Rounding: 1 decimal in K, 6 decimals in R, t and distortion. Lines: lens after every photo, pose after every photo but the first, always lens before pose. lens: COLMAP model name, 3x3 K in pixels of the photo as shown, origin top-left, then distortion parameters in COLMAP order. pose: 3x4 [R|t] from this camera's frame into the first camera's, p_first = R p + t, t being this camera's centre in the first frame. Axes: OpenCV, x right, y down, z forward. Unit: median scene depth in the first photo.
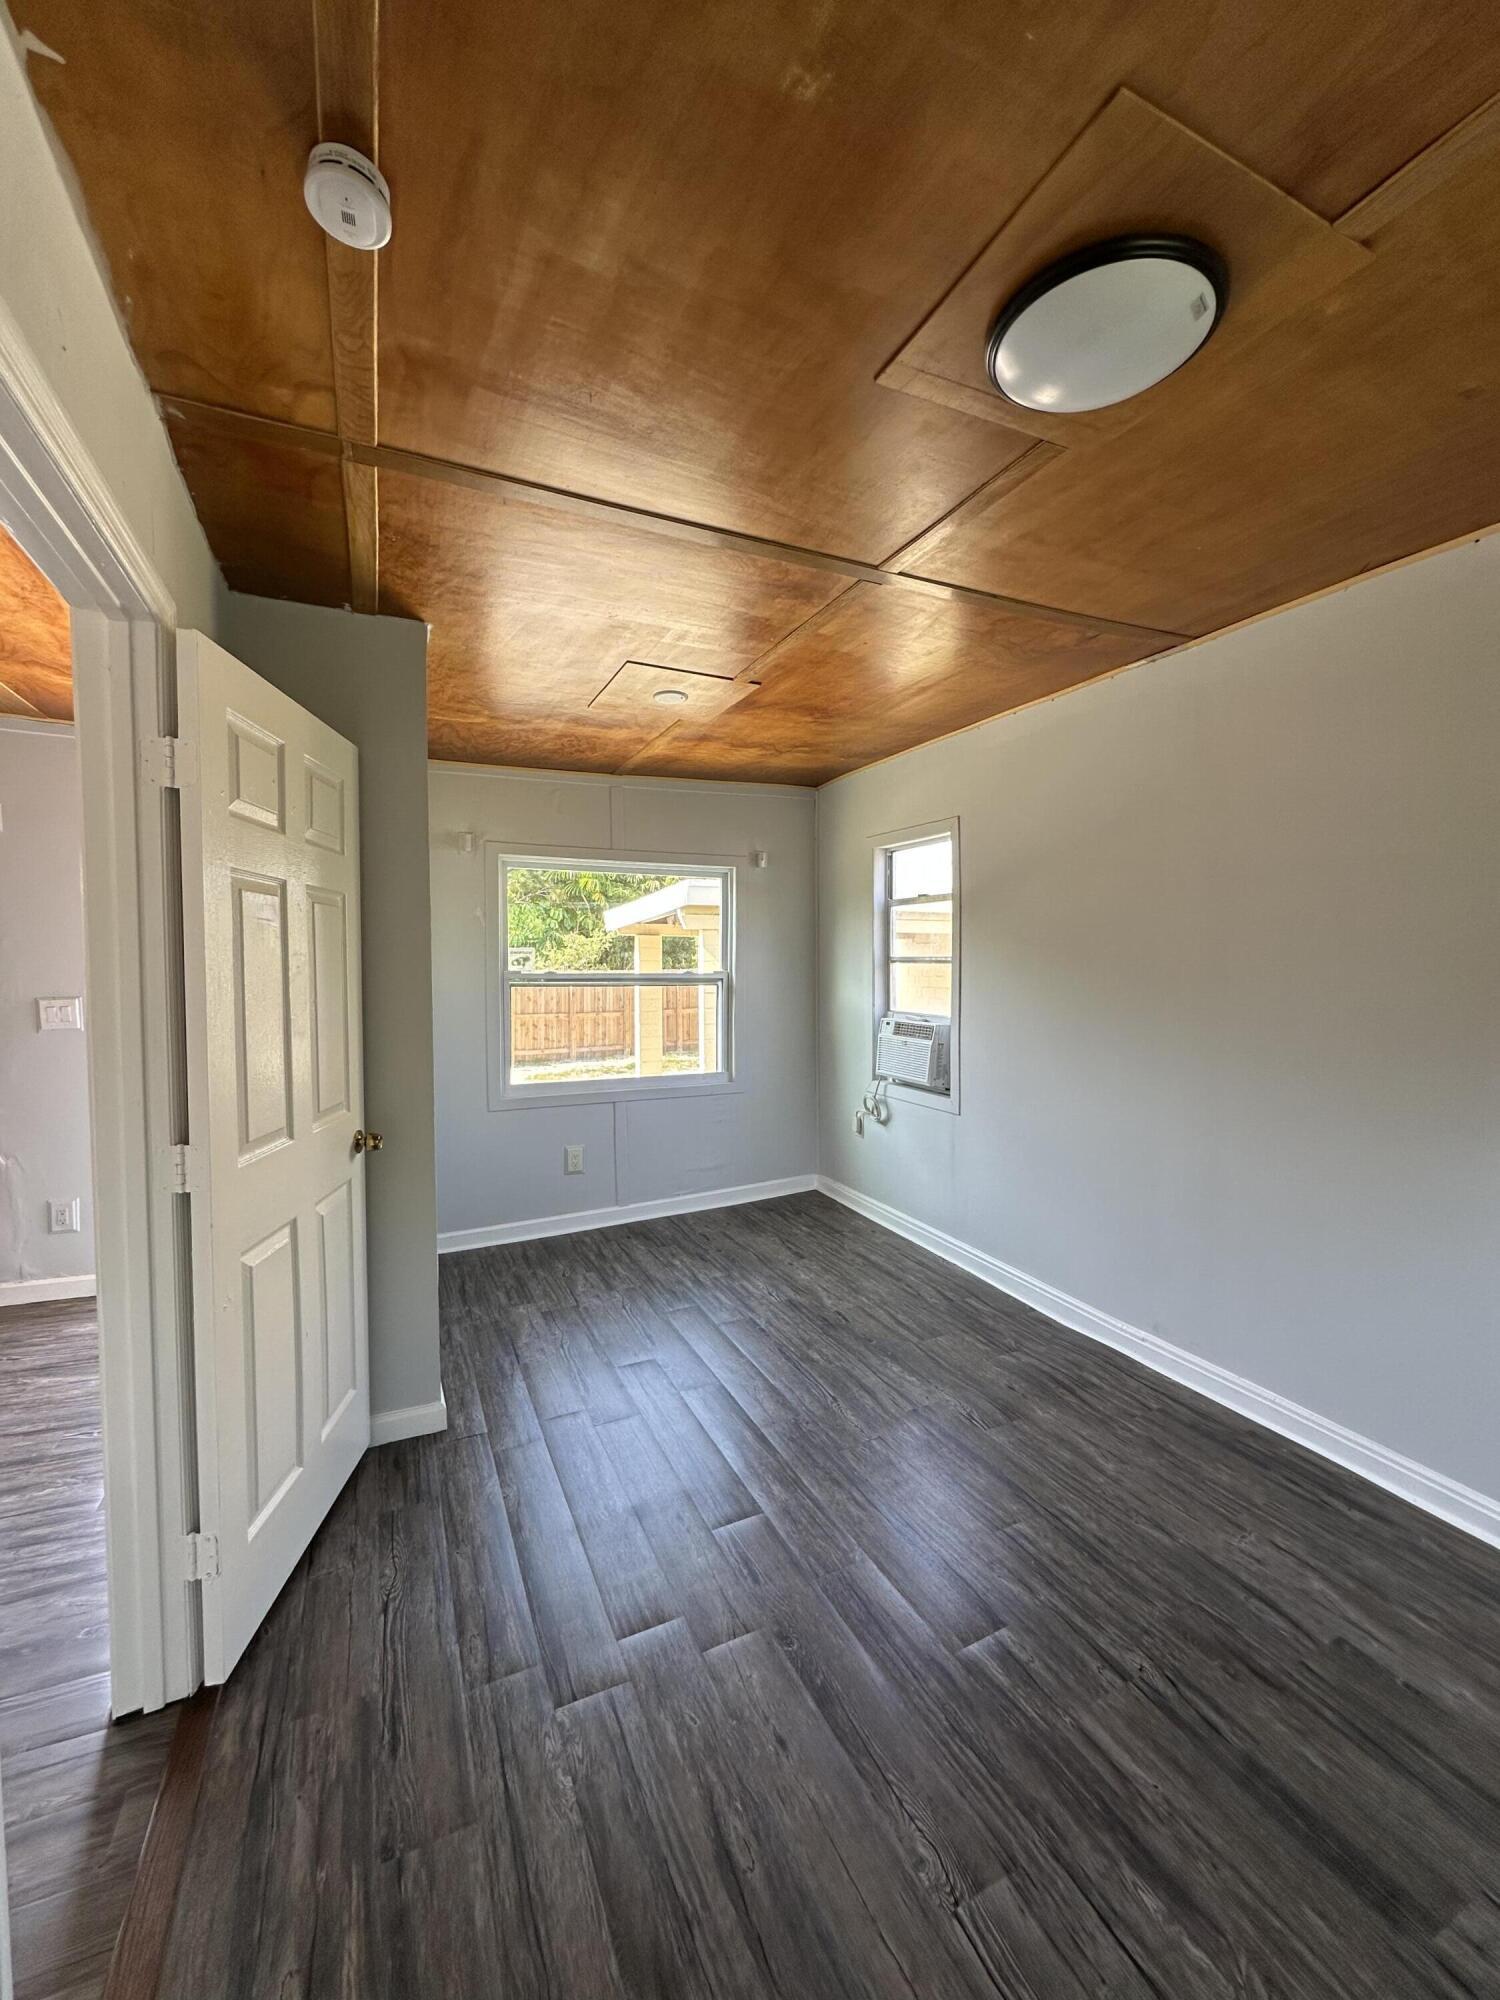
lens RADIAL K [[799.0, 0, 742.5], [0, 799.0, 1001.6], [0, 0, 1]] dist [-0.002406, -0.000632]
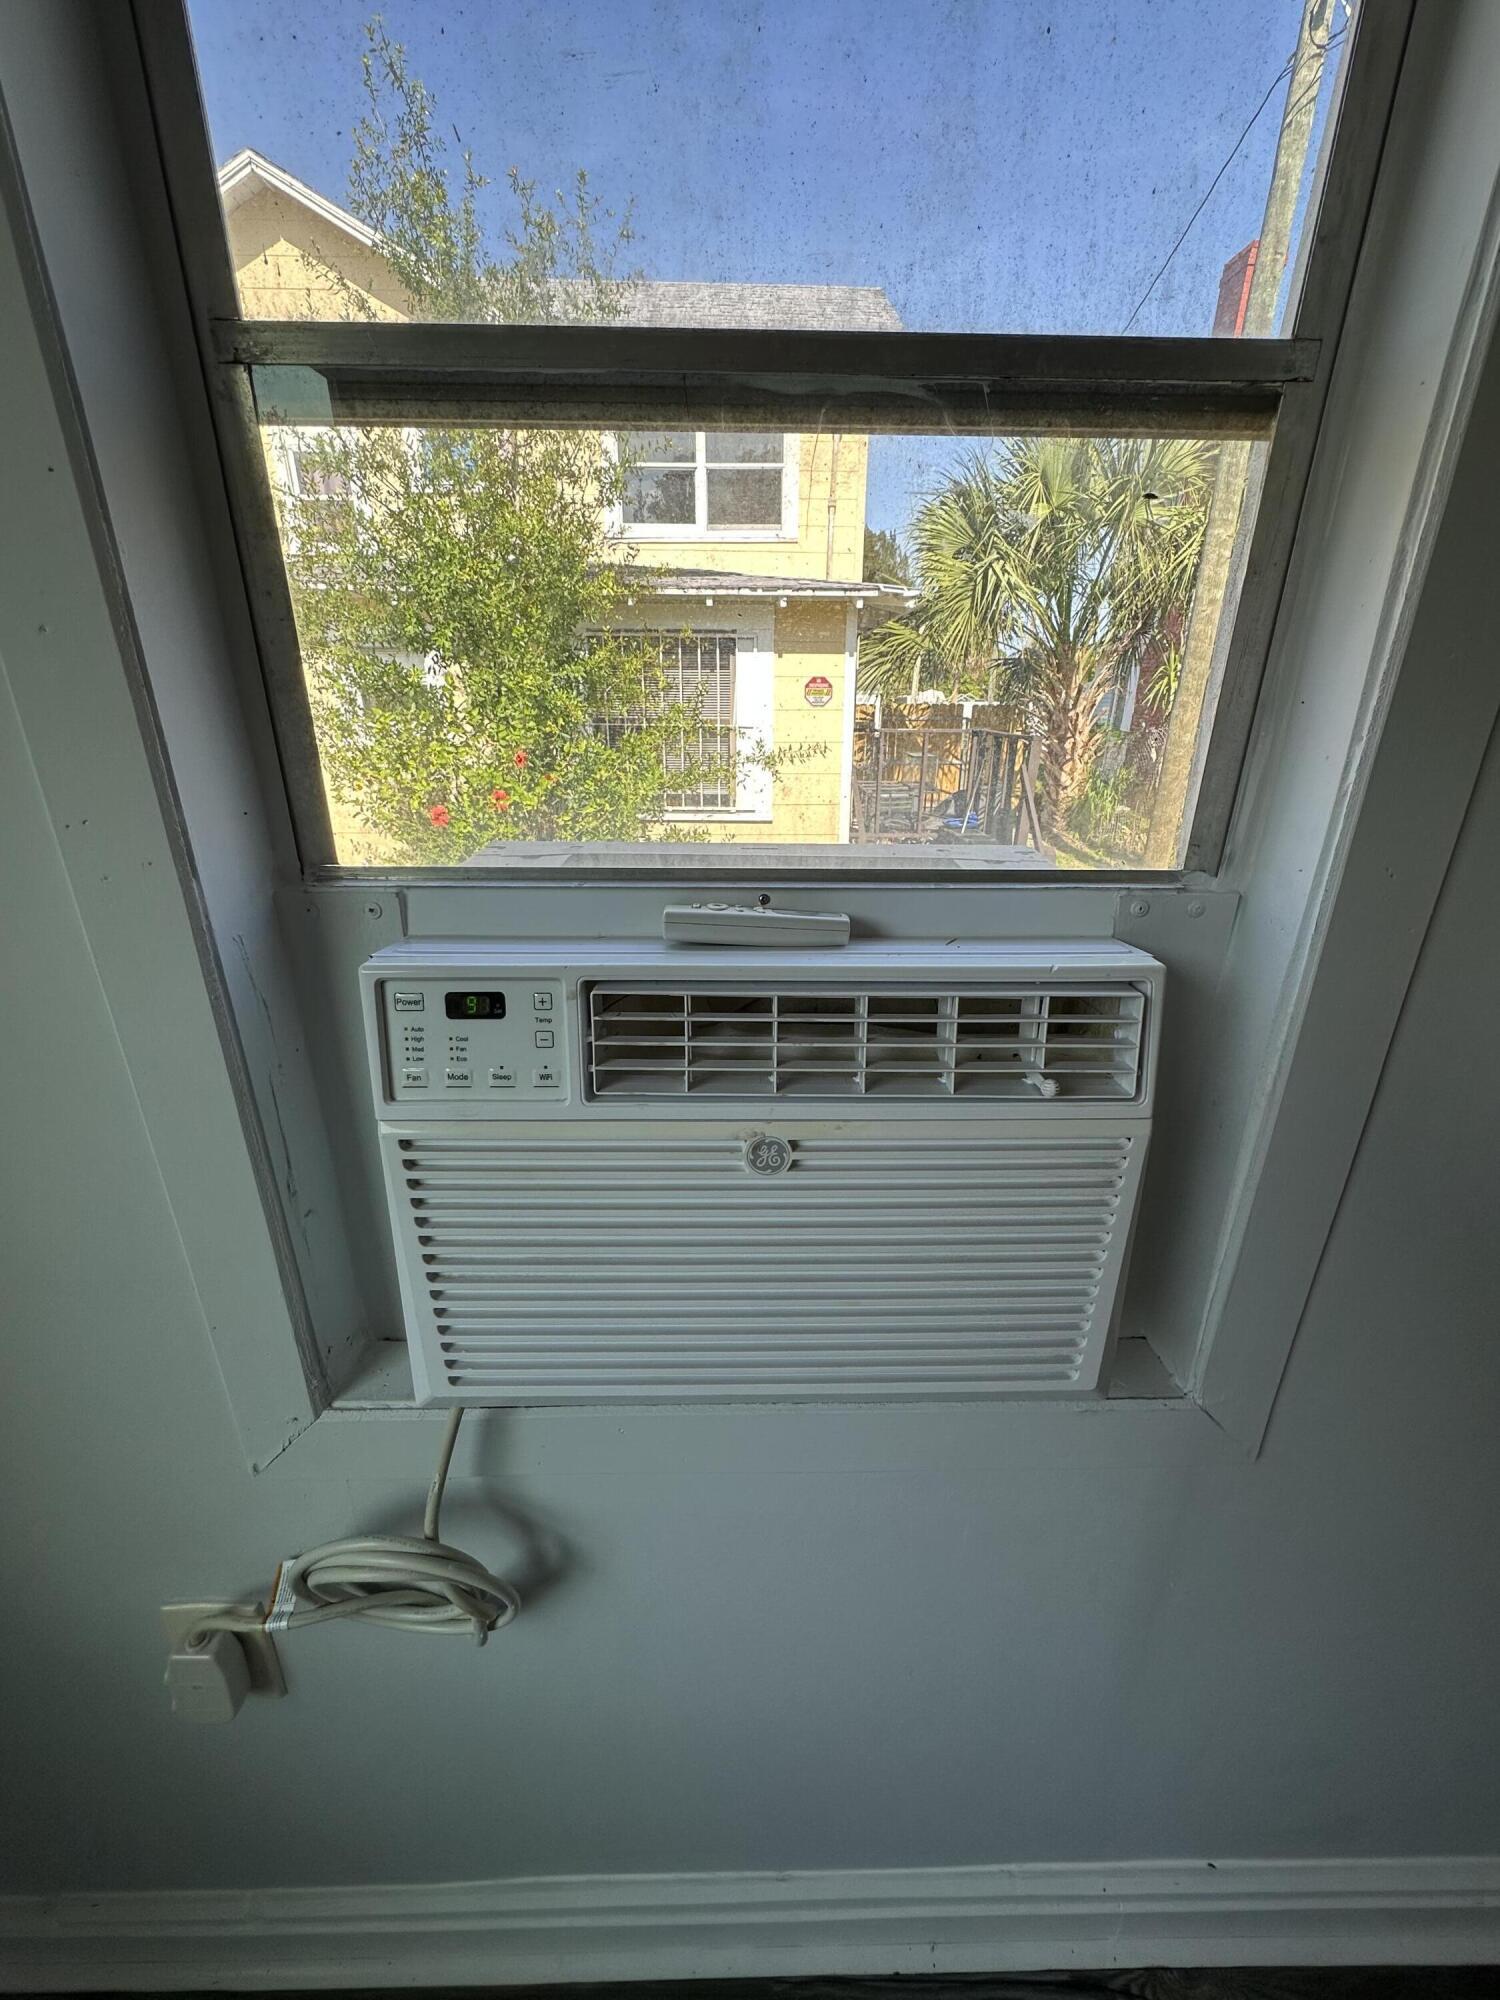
lens RADIAL K [[799.0, 0, 750.4], [0, 799.0, 1000.0], [0, 0, 1]] dist [-0.002406, -0.000632]
pose [[0.400994, -0.325510, 0.856299, 0.106756], [0.039714, 0.940040, 0.338745, -0.009605], [-0.915219, -0.101828, 0.389877, 0.952633]]
